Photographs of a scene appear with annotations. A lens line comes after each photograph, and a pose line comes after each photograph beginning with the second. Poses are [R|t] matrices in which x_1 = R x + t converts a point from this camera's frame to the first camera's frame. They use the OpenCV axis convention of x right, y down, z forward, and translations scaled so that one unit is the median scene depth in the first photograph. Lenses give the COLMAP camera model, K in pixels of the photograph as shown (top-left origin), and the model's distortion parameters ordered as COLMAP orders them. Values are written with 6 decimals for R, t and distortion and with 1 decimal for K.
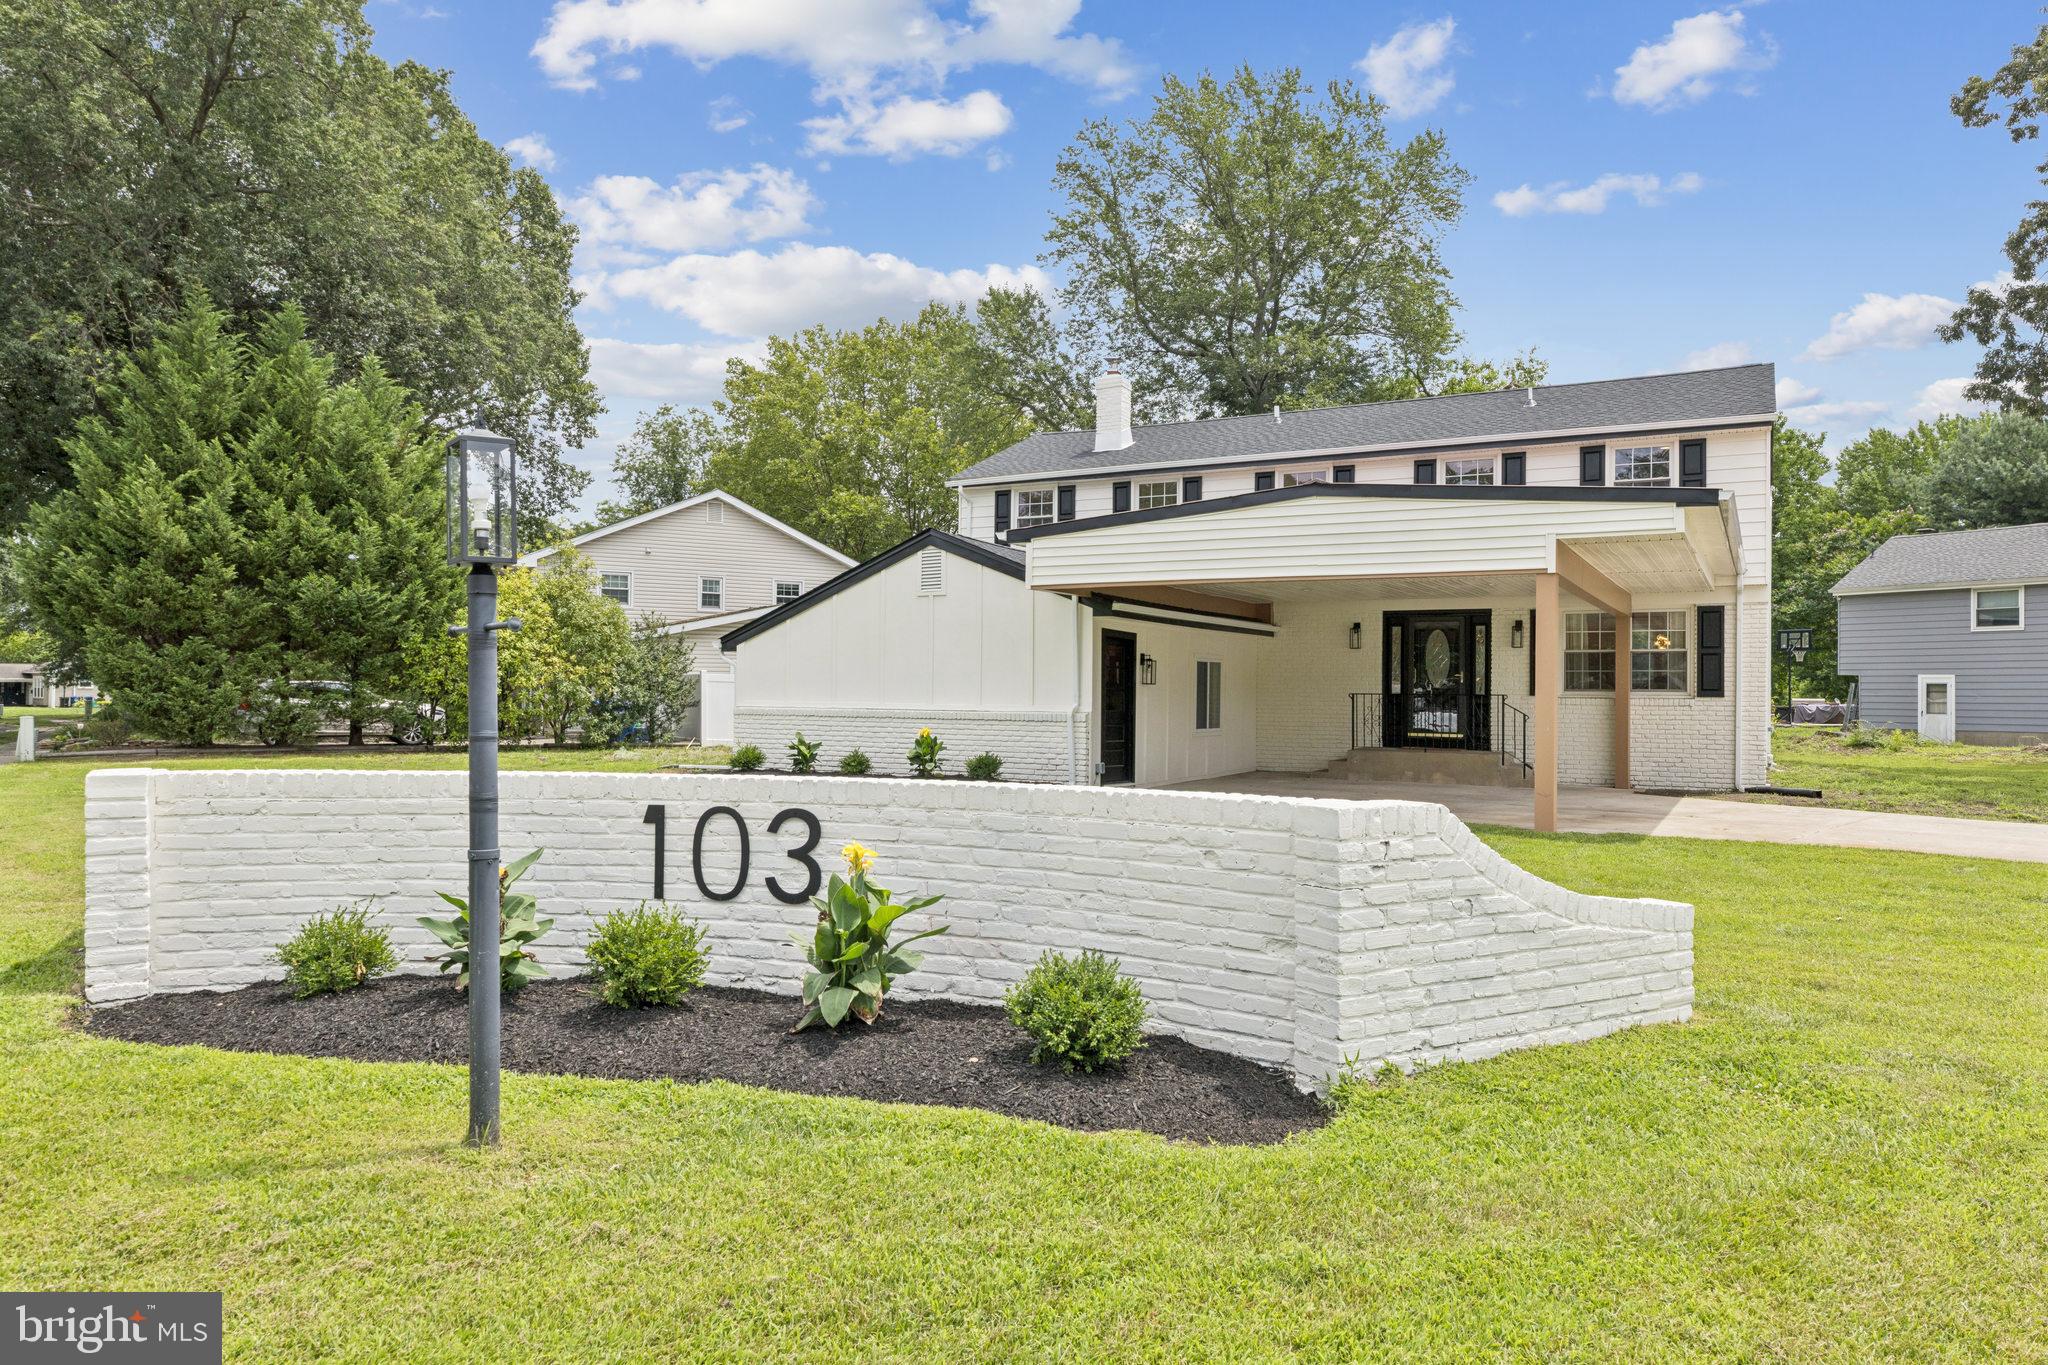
lens RADIAL K [[1402.0, 0, 1027.2], [0, 1402.0, 674.0], [0, 0, 1]] dist [0.008819, 0.022878]
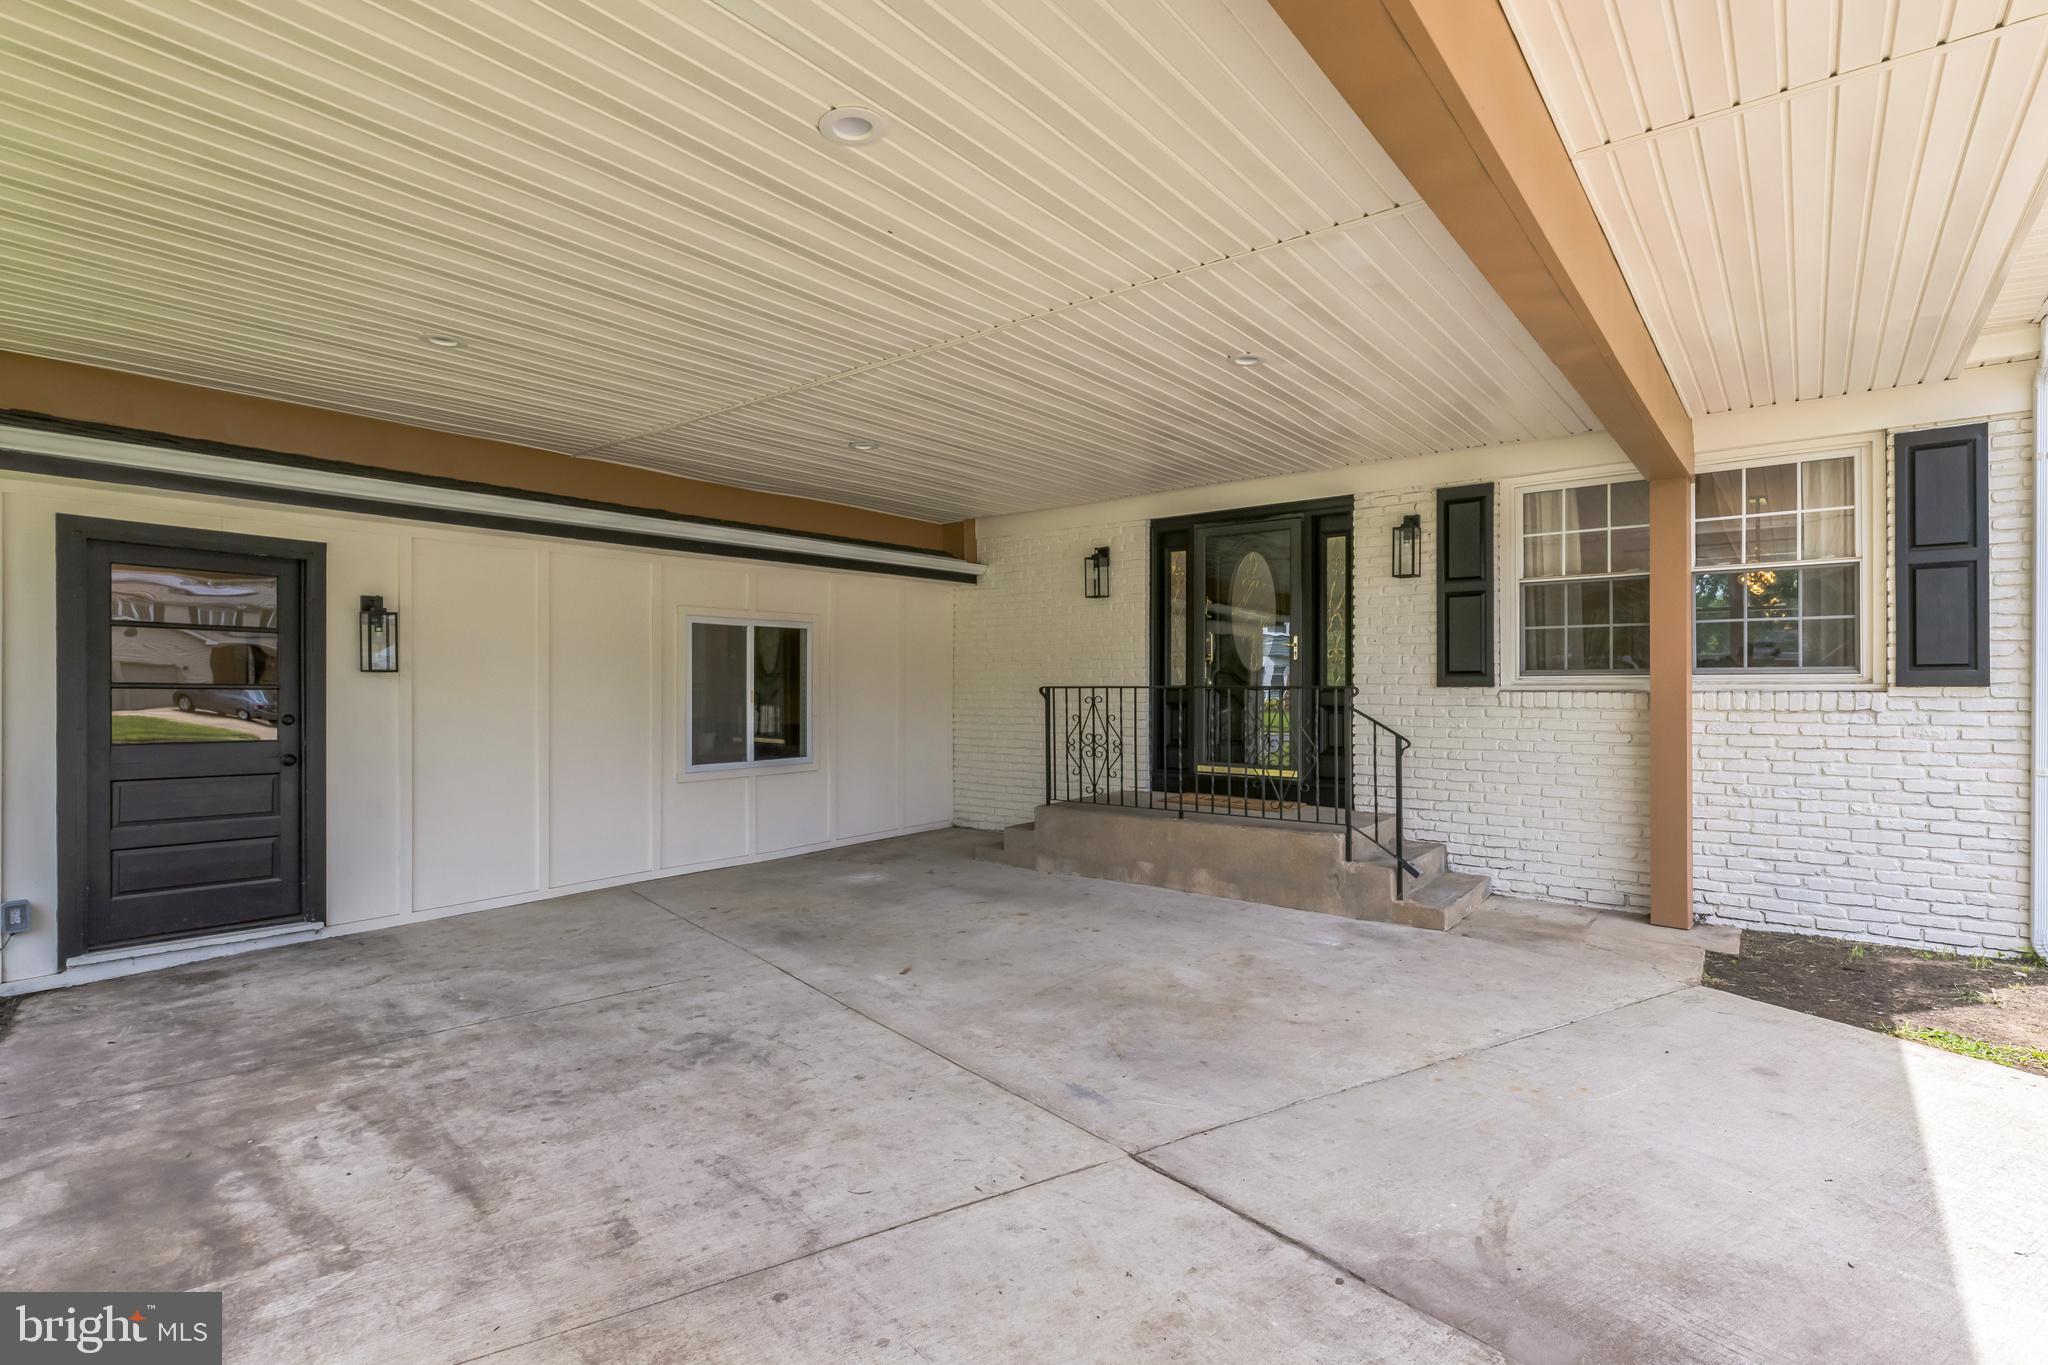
lens RADIAL K [[993.6, 0, 1035.1], [0, 993.6, 682.3], [0, 0, 1]] dist [0.001100, -0.000823]
pose [[0.984405, -0.012010, -0.175506, 0.280205], [0.014162, 0.999839, 0.011010, 0.008577], [0.175346, -0.013324, 0.984417, 0.654778]]
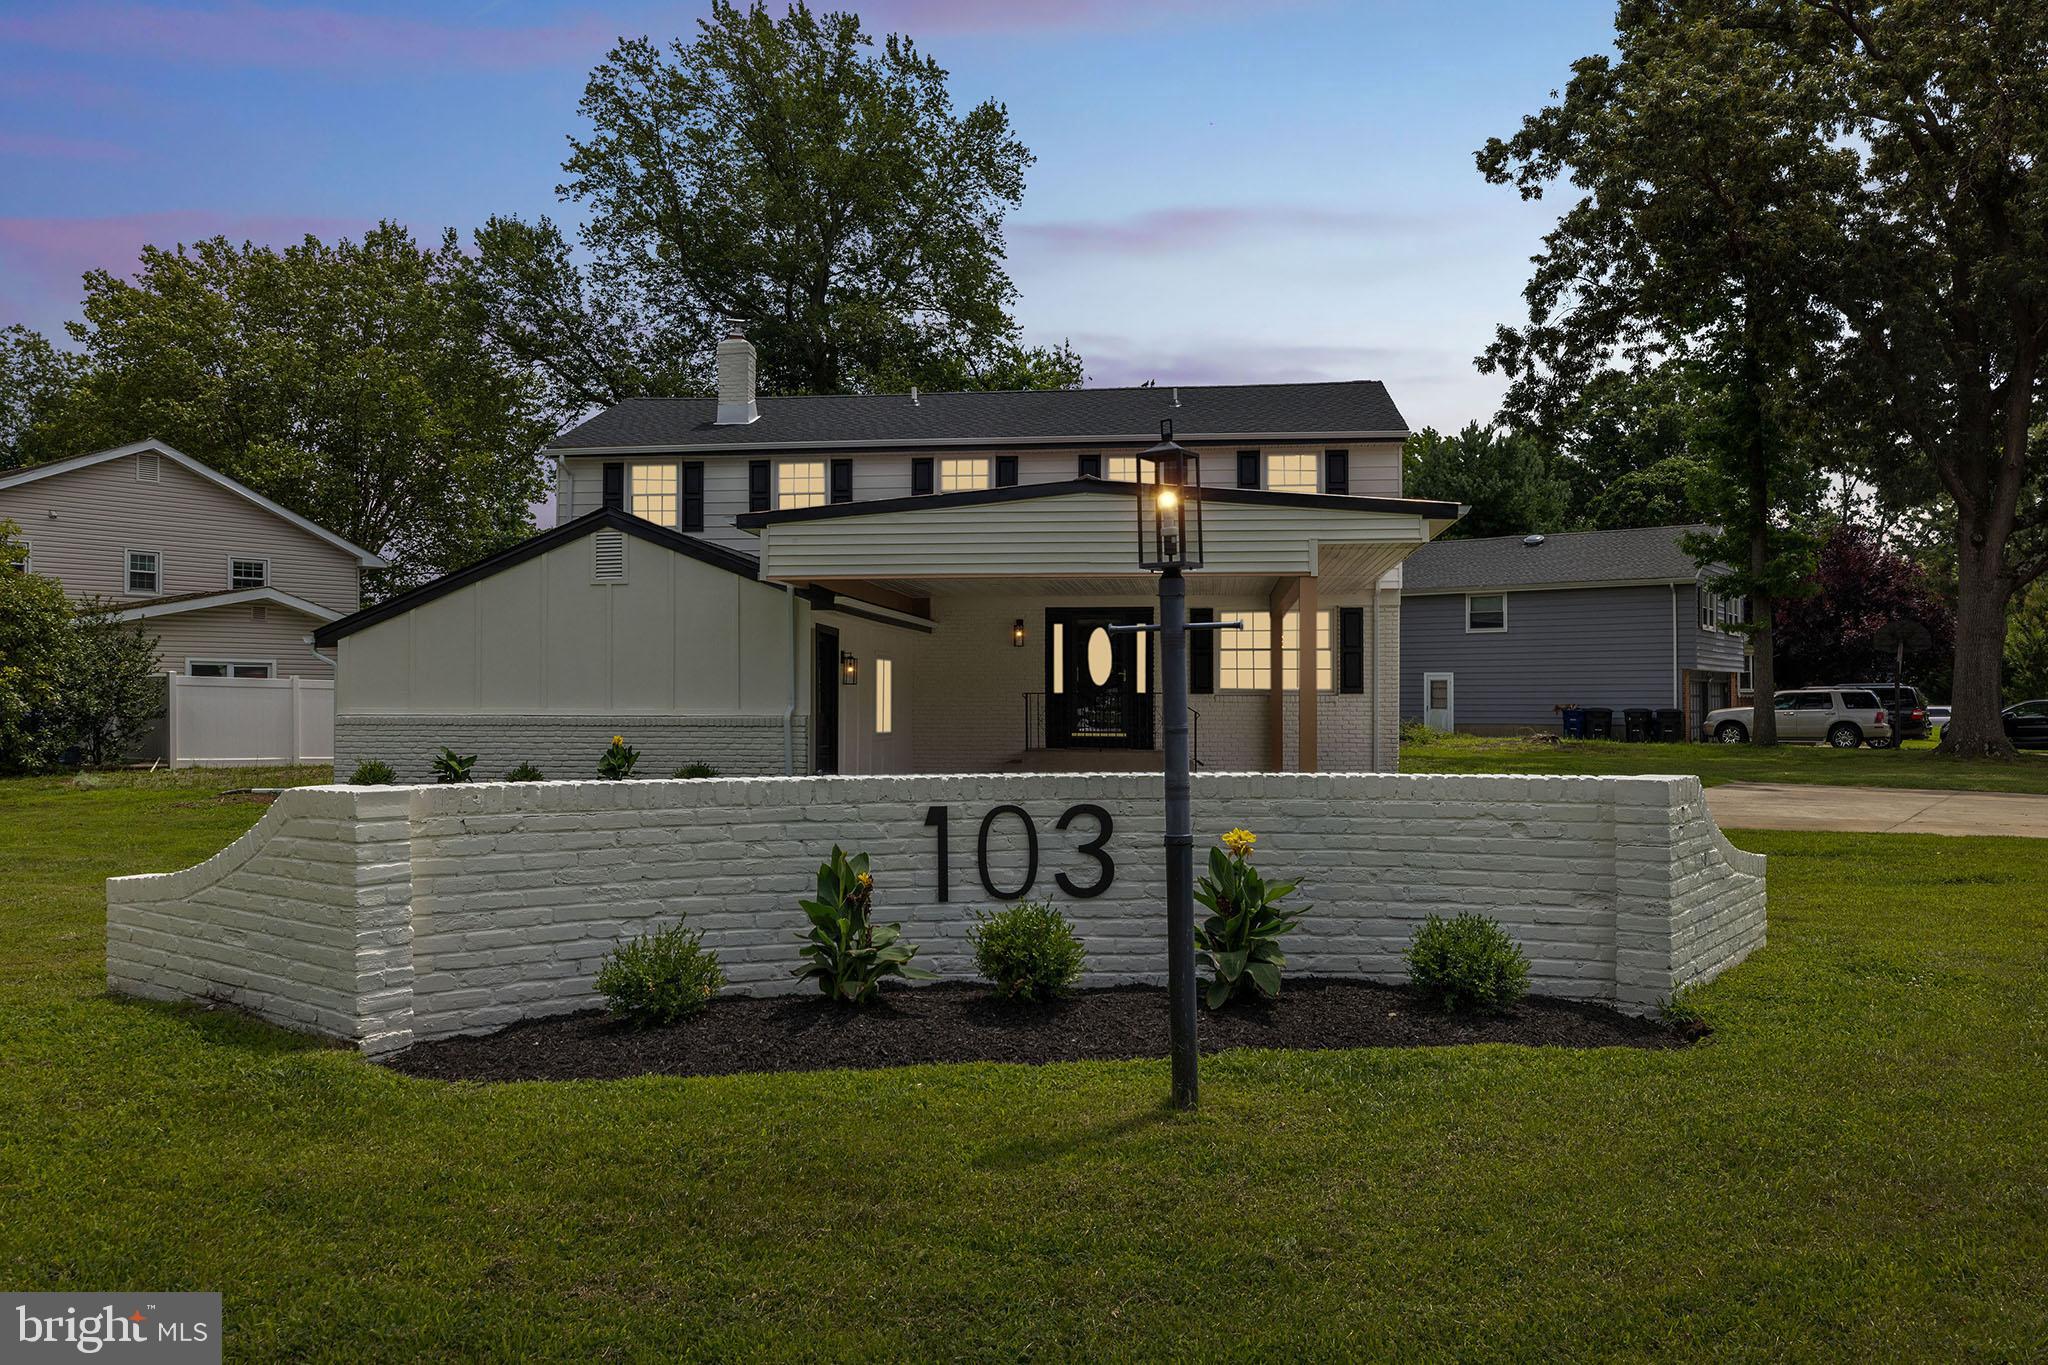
lens RADIAL K [[1585.0, 0, 1058.0], [0, 1585.0, 669.6], [0, 0, 1]] dist [0.001448, -0.008835]
pose [[0.920928, -0.002201, 0.389726, -0.169271], [0.003374, 0.999992, -0.002325, 0.000256], [-0.389717, 0.003457, 0.920928, -0.013611]]
